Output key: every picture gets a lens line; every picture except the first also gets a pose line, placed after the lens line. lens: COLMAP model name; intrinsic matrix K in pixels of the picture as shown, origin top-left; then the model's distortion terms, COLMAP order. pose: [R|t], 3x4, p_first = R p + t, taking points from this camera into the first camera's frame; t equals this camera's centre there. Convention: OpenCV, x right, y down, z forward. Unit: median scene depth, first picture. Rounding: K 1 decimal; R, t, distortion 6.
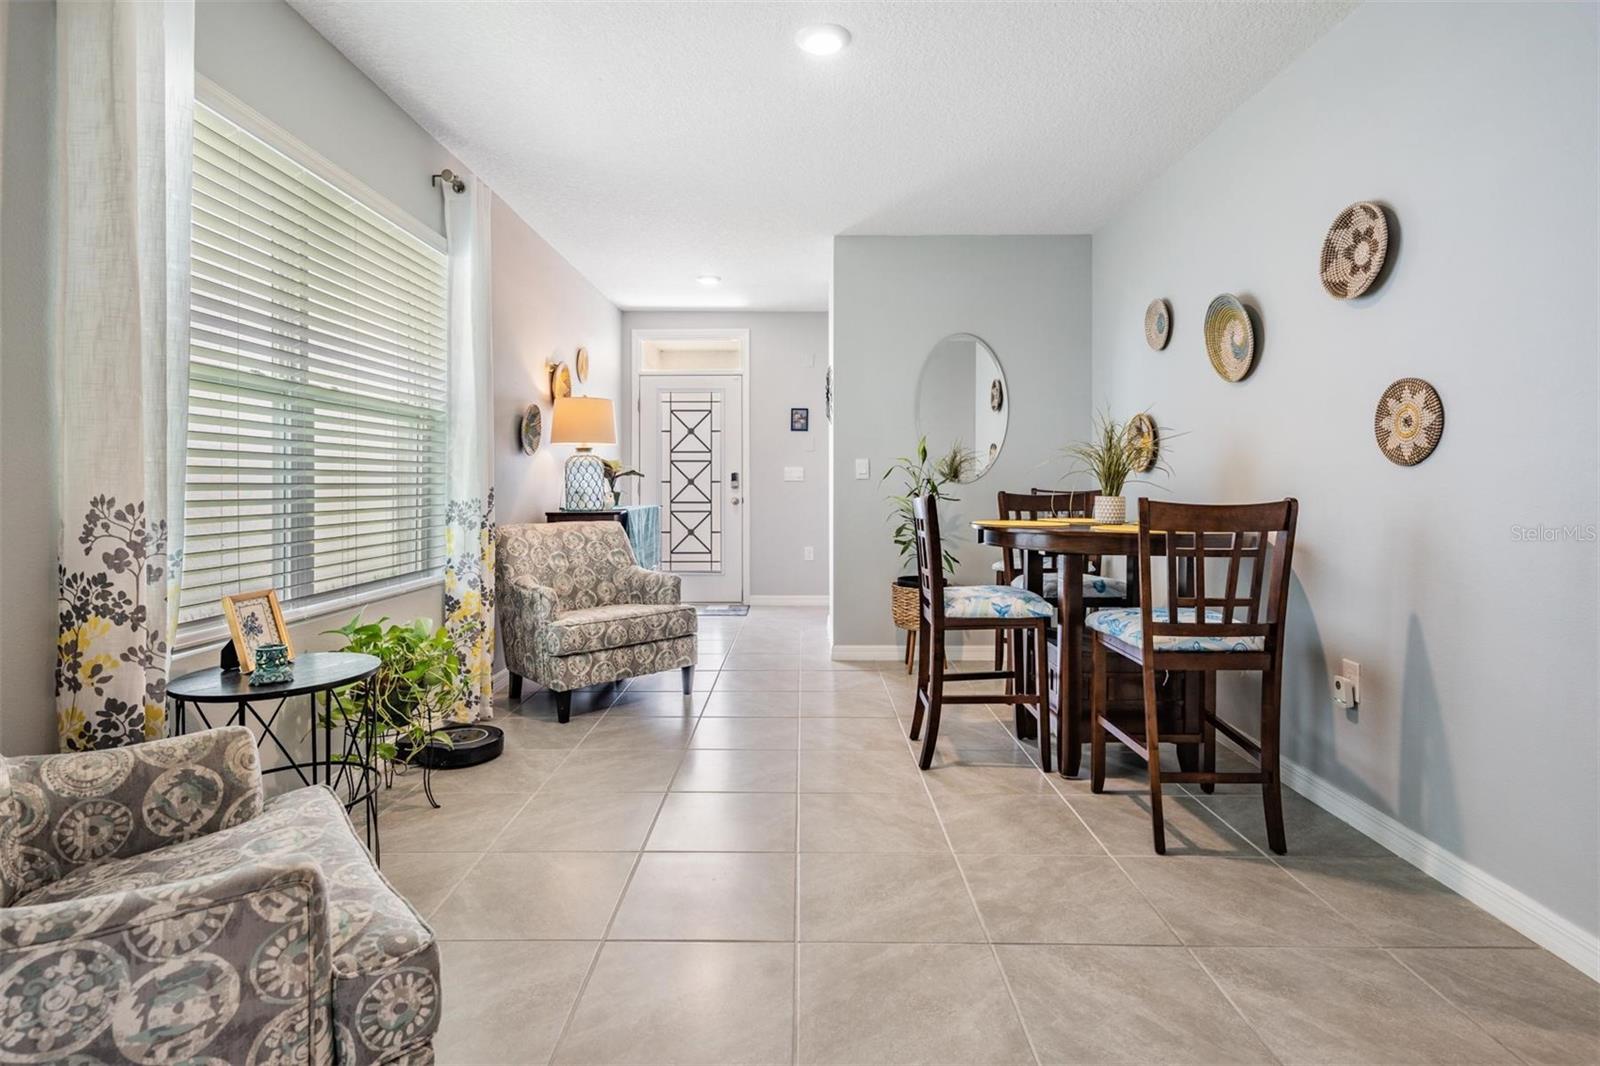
lens RADIAL K [[794.5, 0, 797.4], [0, 794.5, 484.1], [0, 0, 1]] dist [0.001737, 0.000553]
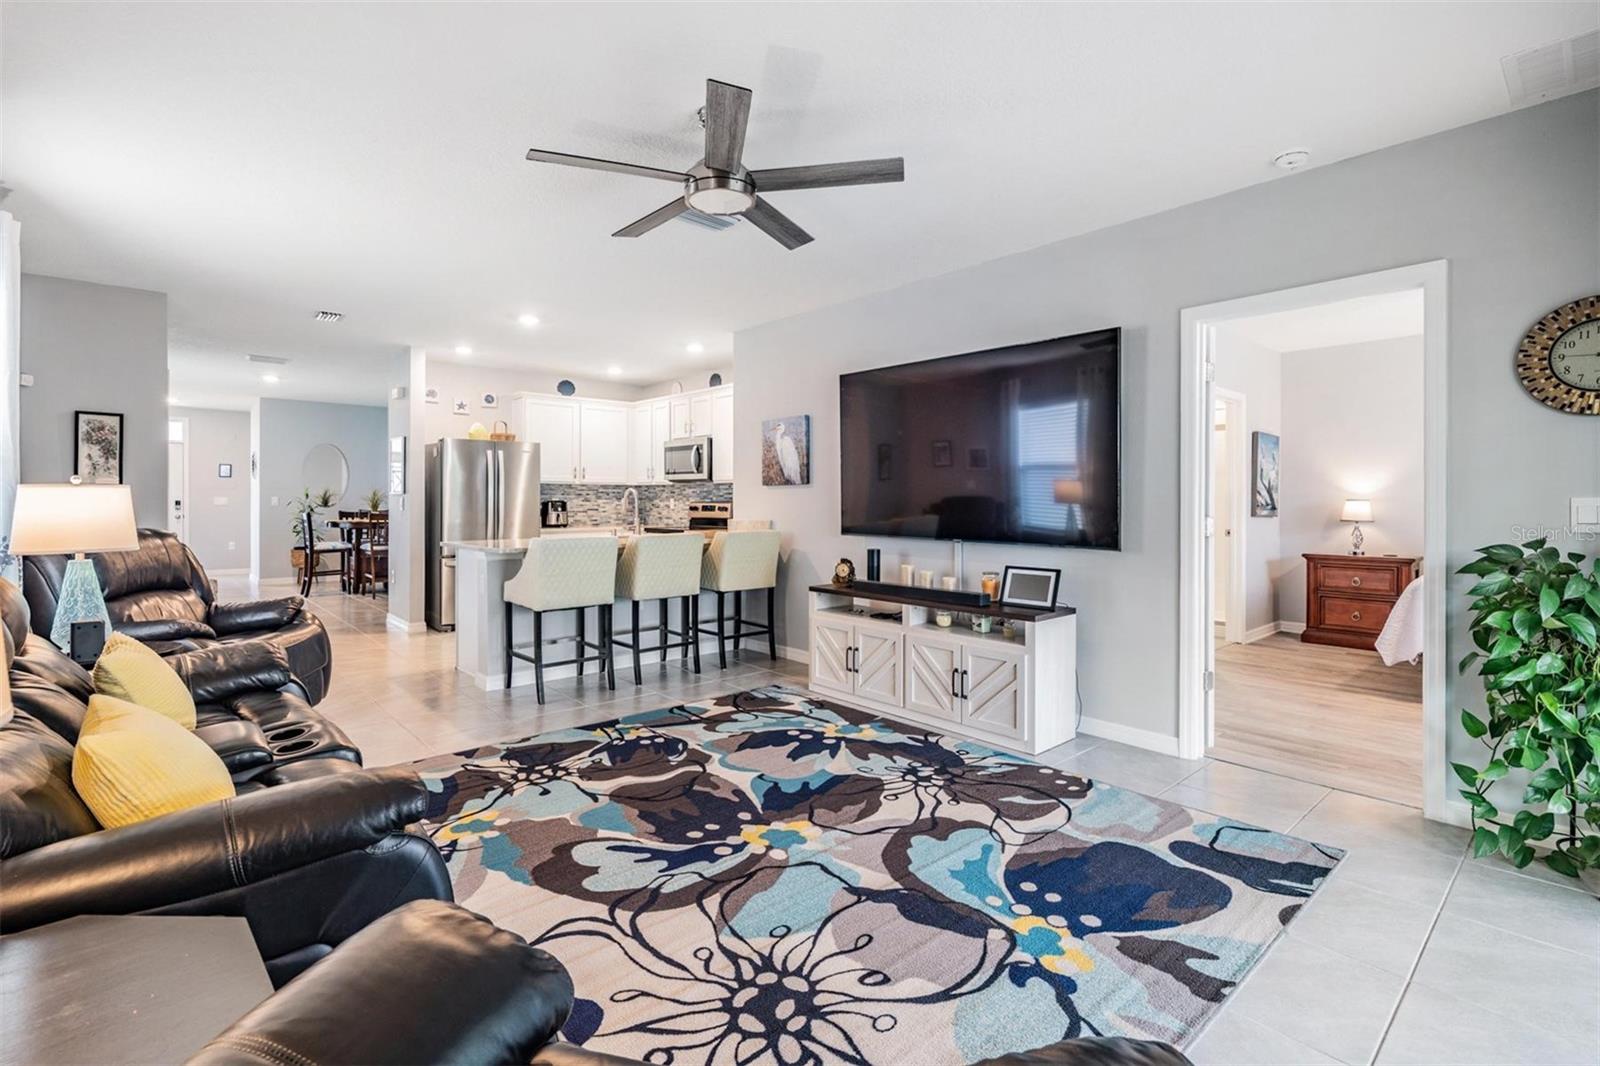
lens RADIAL K [[733.0, 0, 794.3], [0, 733.0, 501.7], [0, 0, 1]] dist [0.001194, -0.000071]
pose [[0.738301, 0.003279, 0.674463, -0.325454], [-0.002530, 0.999995, -0.002092, -0.023087], [-0.674466, -0.000162, 0.738305, -2.134226]]
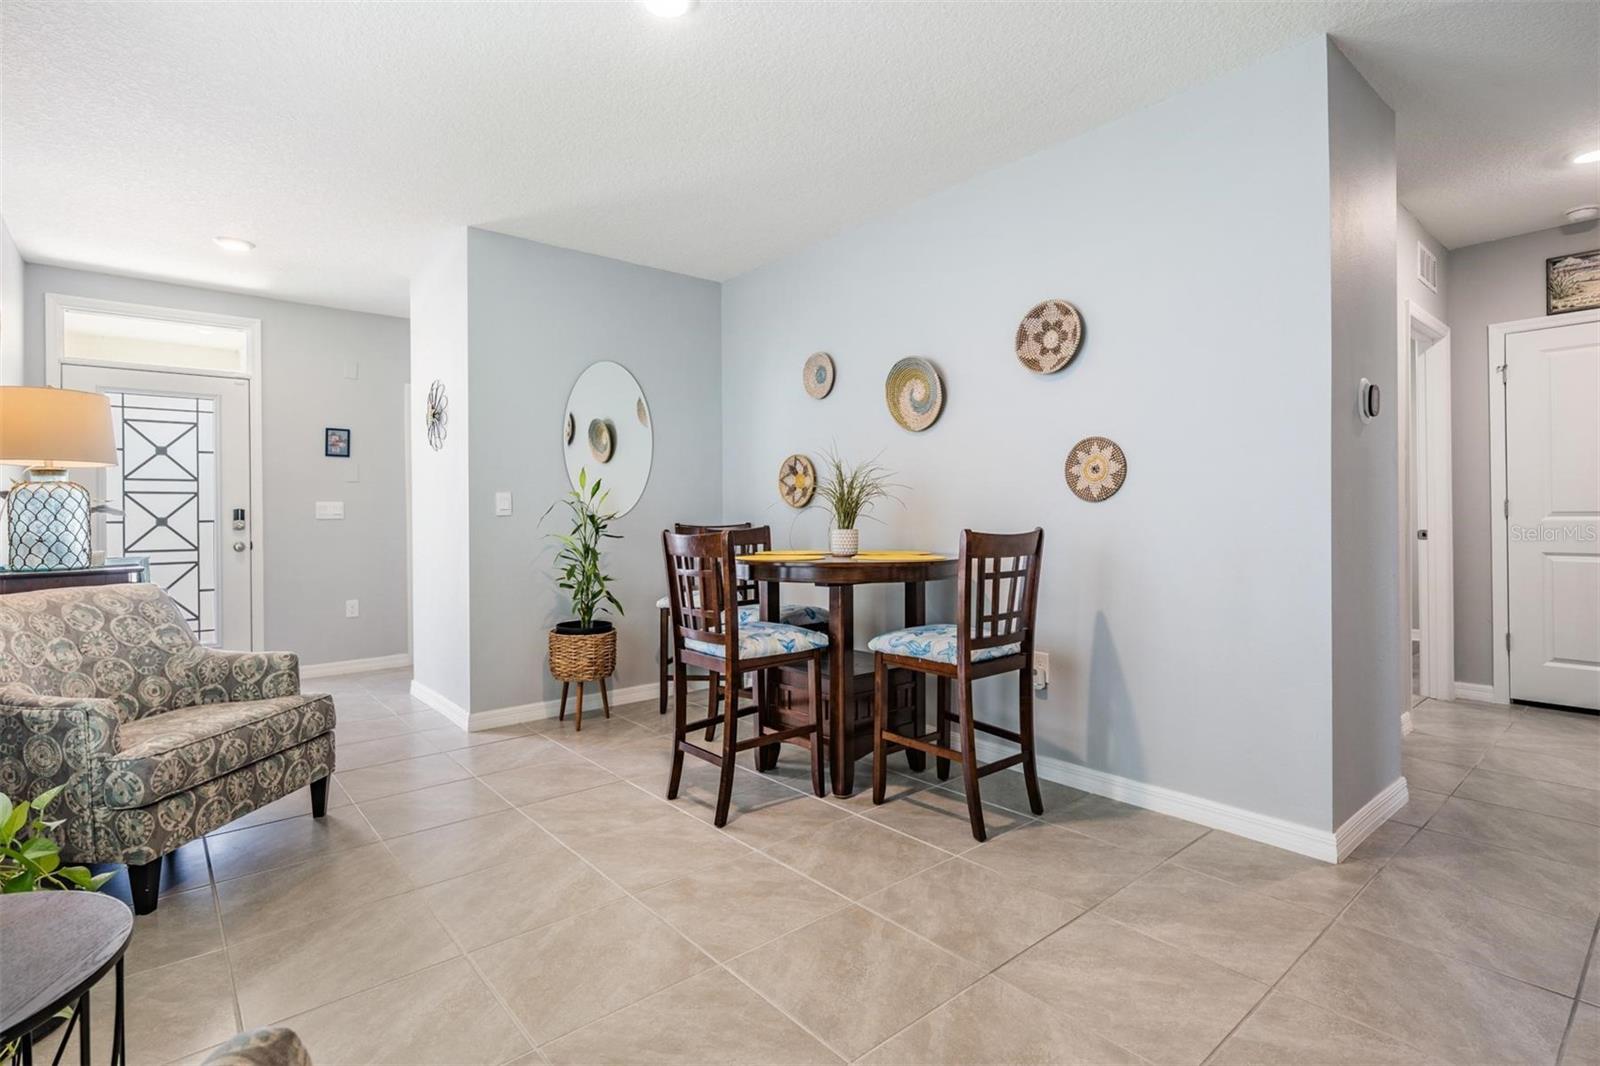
lens RADIAL K [[766.5, 0, 790.8], [0, 766.5, 519.5], [0, 0, 1]] dist [0.005317, -0.001730]
pose [[0.761224, -0.010878, 0.648398, -0.301275], [0.011189, 0.999931, 0.003639, -0.002504], [-0.648393, 0.004484, 0.761293, 0.220345]]
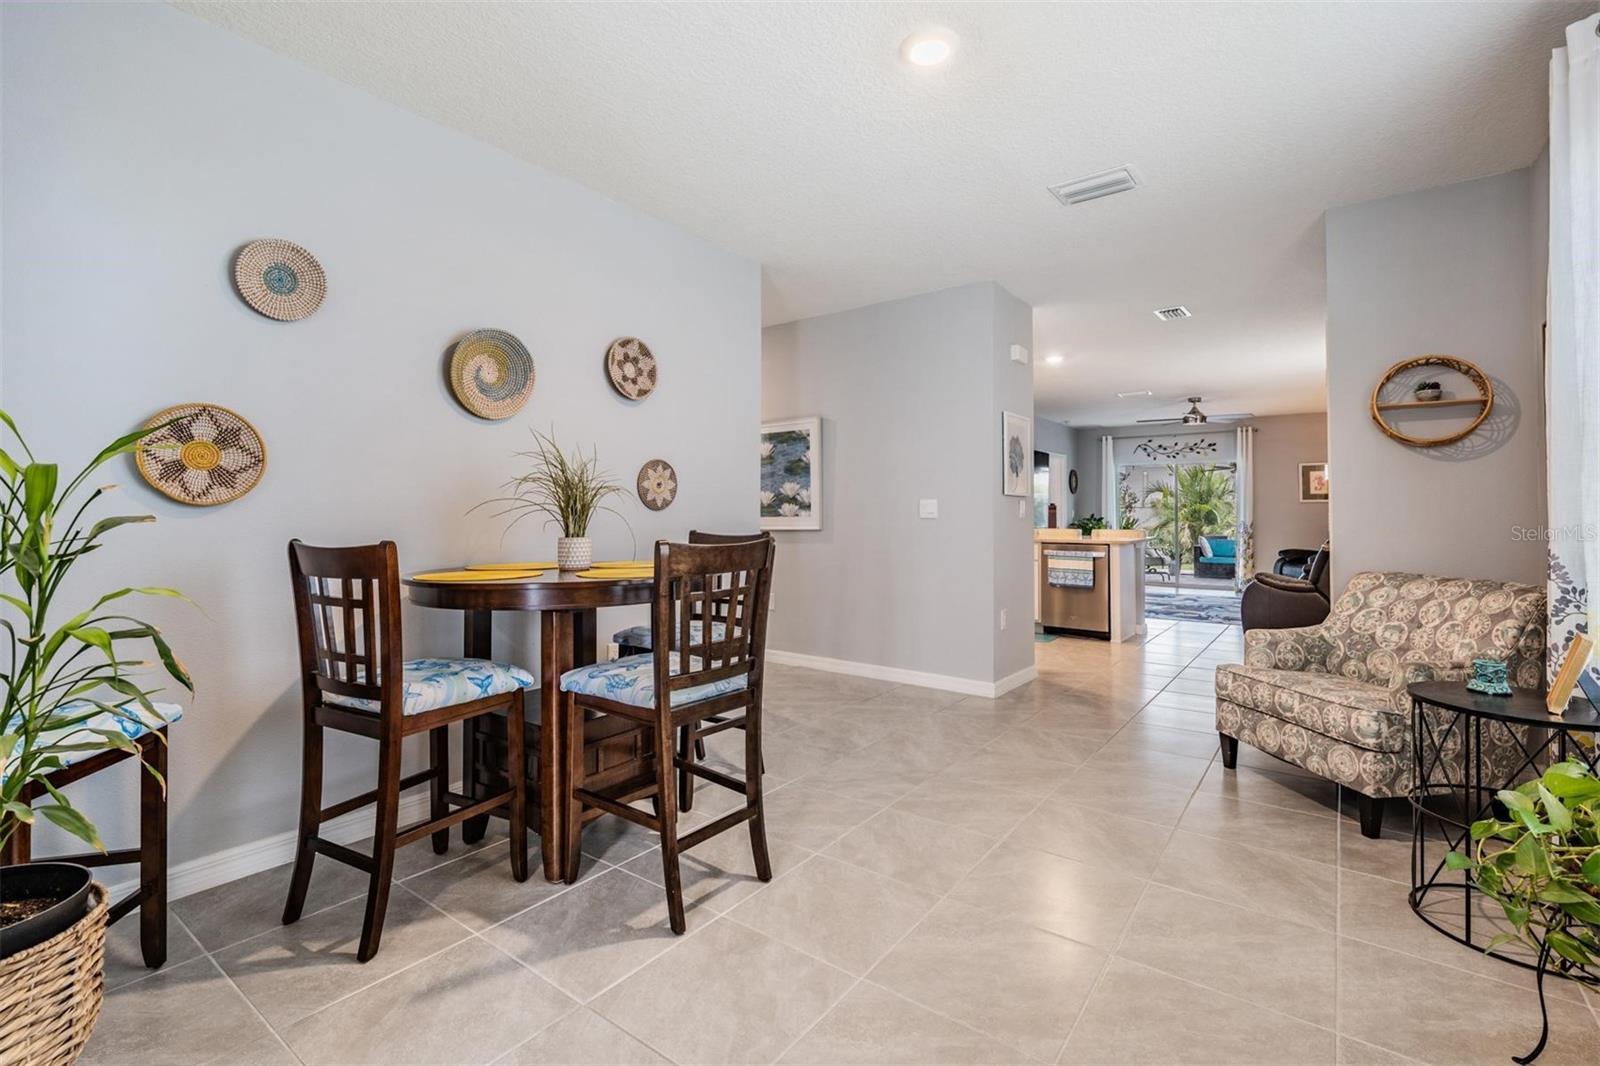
lens RADIAL K [[733.0, 0, 794.6], [0, 733.0, 505.4], [0, 0, 1]] dist [0.001194, -0.000071]
pose [[-0.808000, 0.011665, 0.589067, -0.255678], [0.002932, 0.999871, -0.015778, -0.005468], [-0.589175, -0.011021, -0.807930, 1.344325]]
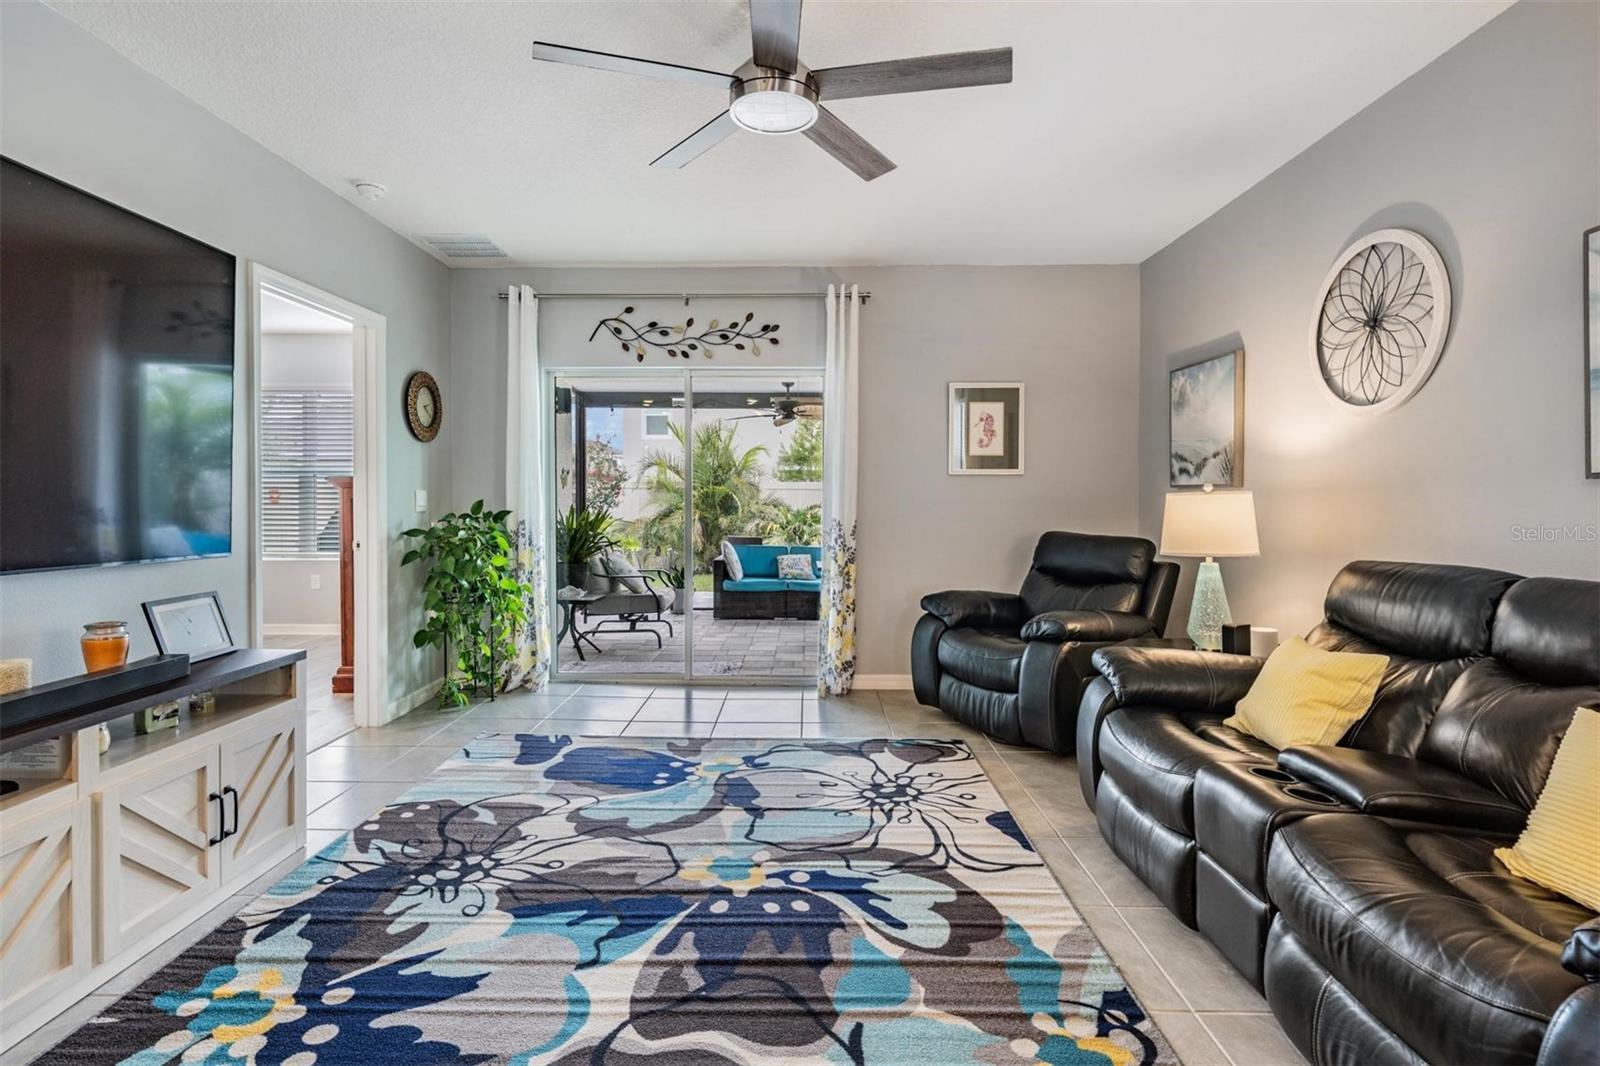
lens RADIAL K [[766.5, 0, 792.6], [0, 766.5, 510.9], [0, 0, 1]] dist [0.005317, -0.001730]
pose [[-0.999995, -0.000172, 0.003134, 0.102308], [-0.000123, 0.999875, 0.015785, -0.017063], [-0.003136, 0.015784, -0.999871, -0.914415]]
